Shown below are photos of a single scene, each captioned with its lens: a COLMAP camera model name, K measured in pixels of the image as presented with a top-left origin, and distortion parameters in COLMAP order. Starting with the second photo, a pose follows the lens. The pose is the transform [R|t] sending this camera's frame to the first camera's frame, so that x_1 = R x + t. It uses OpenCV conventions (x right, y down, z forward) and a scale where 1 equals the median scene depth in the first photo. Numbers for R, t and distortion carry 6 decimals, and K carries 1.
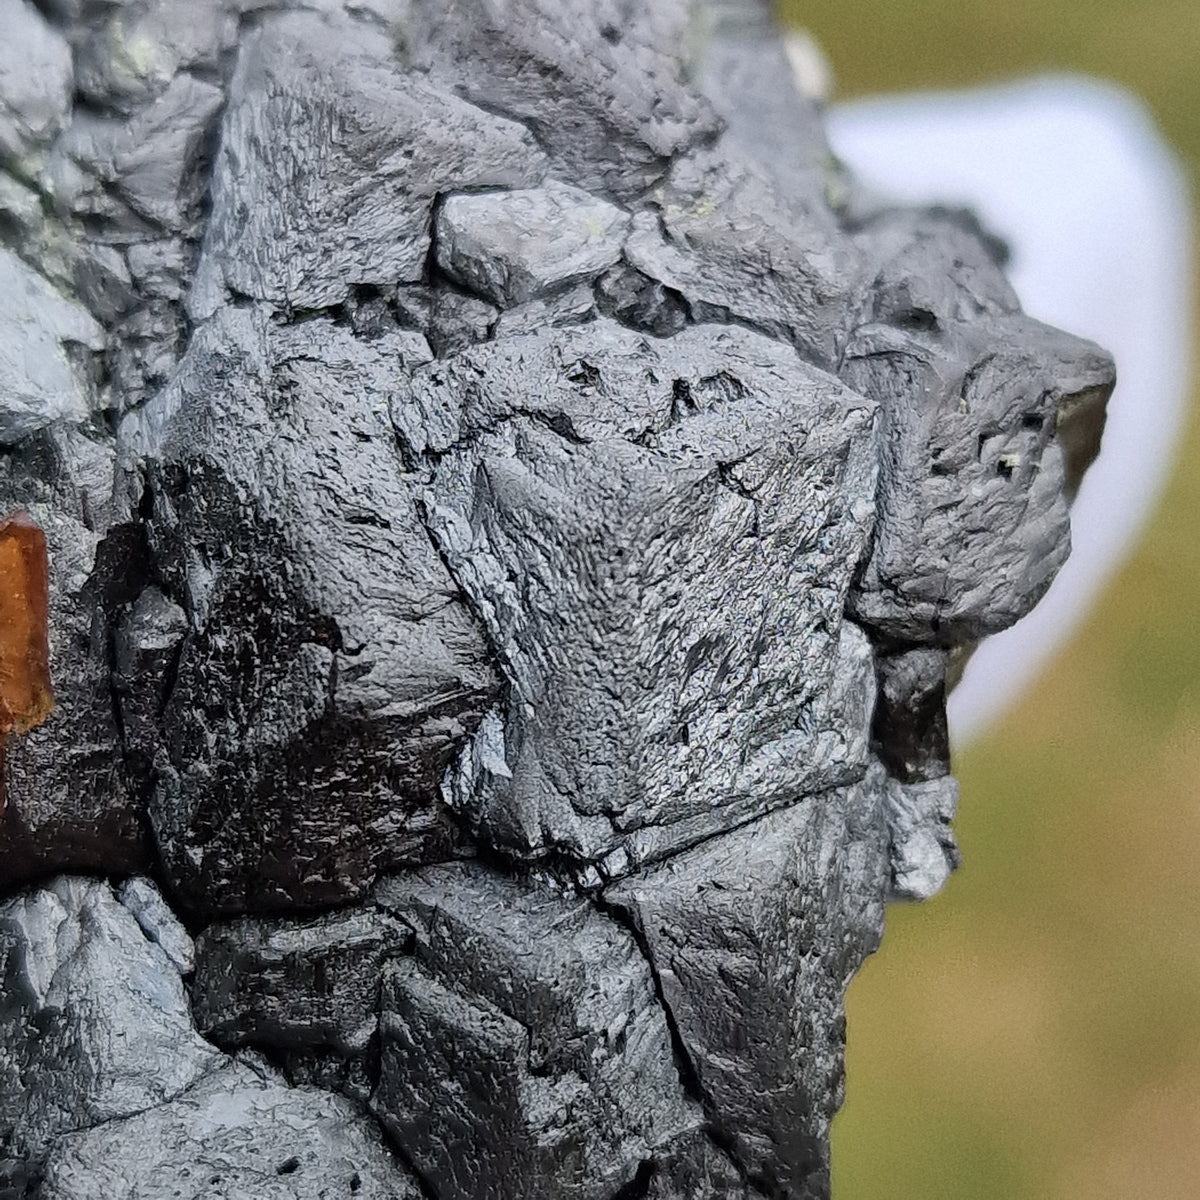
lens RADIAL K [[3372.5, 0, 597.5], [0, 3372.5, 545.2], [0, 0, 1]] dist [0.114360, -0.028895]
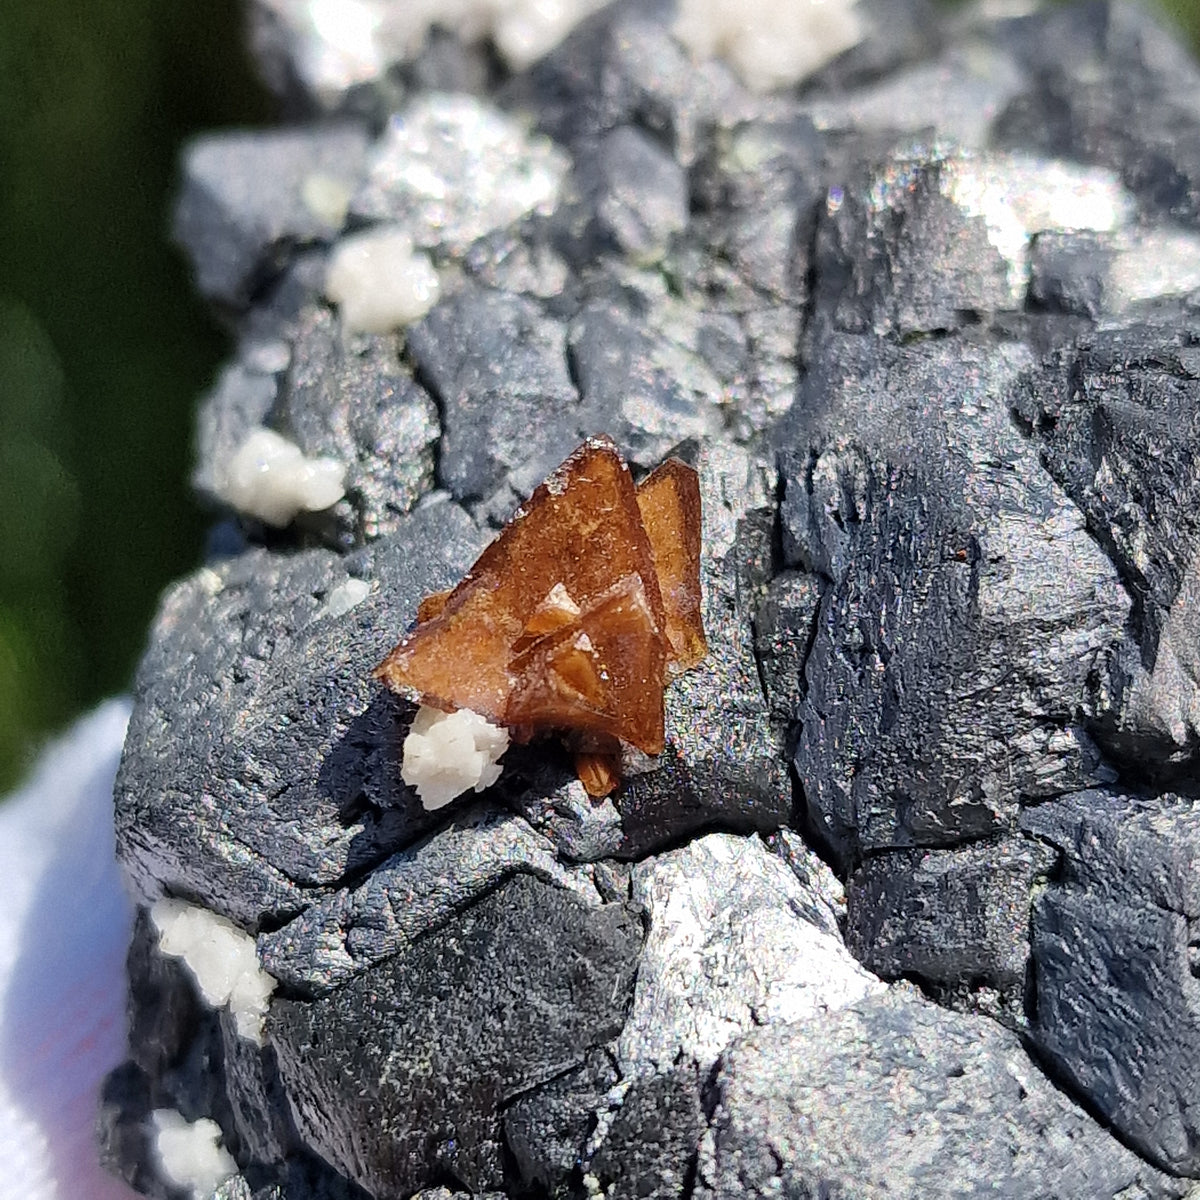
lens RADIAL K [[3372.5, 0, 597.5], [0, 3372.5, 545.2], [0, 0, 1]] dist [0.114360, -0.028895]
pose [[0.993525, -0.057291, -0.098110, -0.088259], [0.024189, 0.950418, -0.310034, 0.340405], [0.111007, 0.305654, 0.945650, -0.013263]]
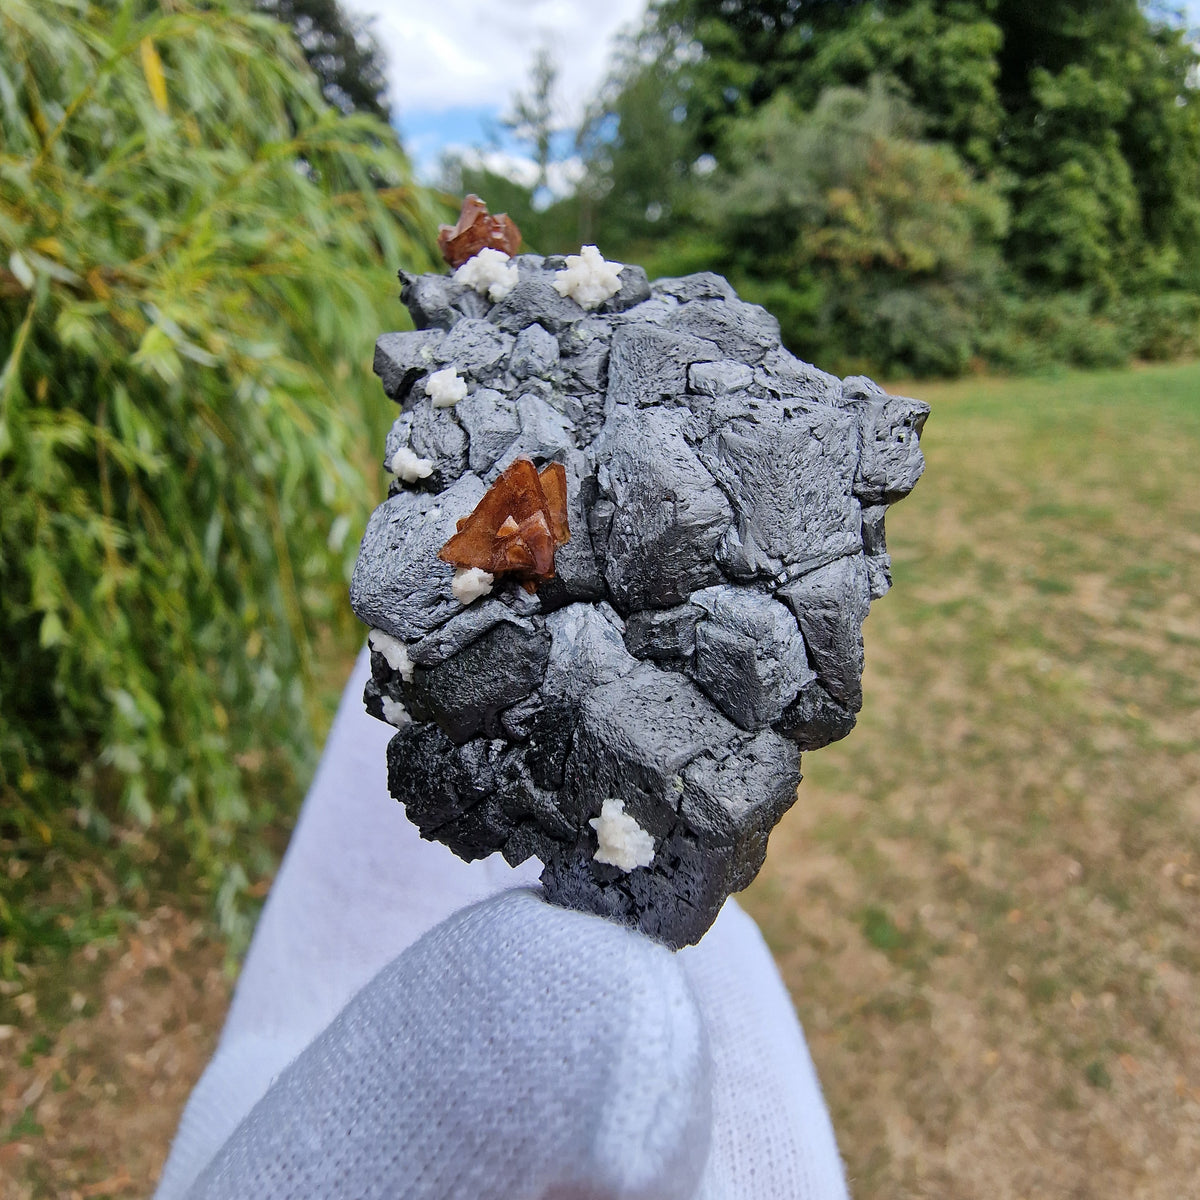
lens RADIAL K [[673.6, 0, 600.0], [0, 673.6, 600.0], [0, 0, 1]] dist [0.000648, -0.000447]
pose [[0.995796, -0.070021, -0.059048, -0.107079], [0.066208, 0.995736, -0.064235, 0.134613], [0.063294, 0.060056, 0.996186, 0.456417]]
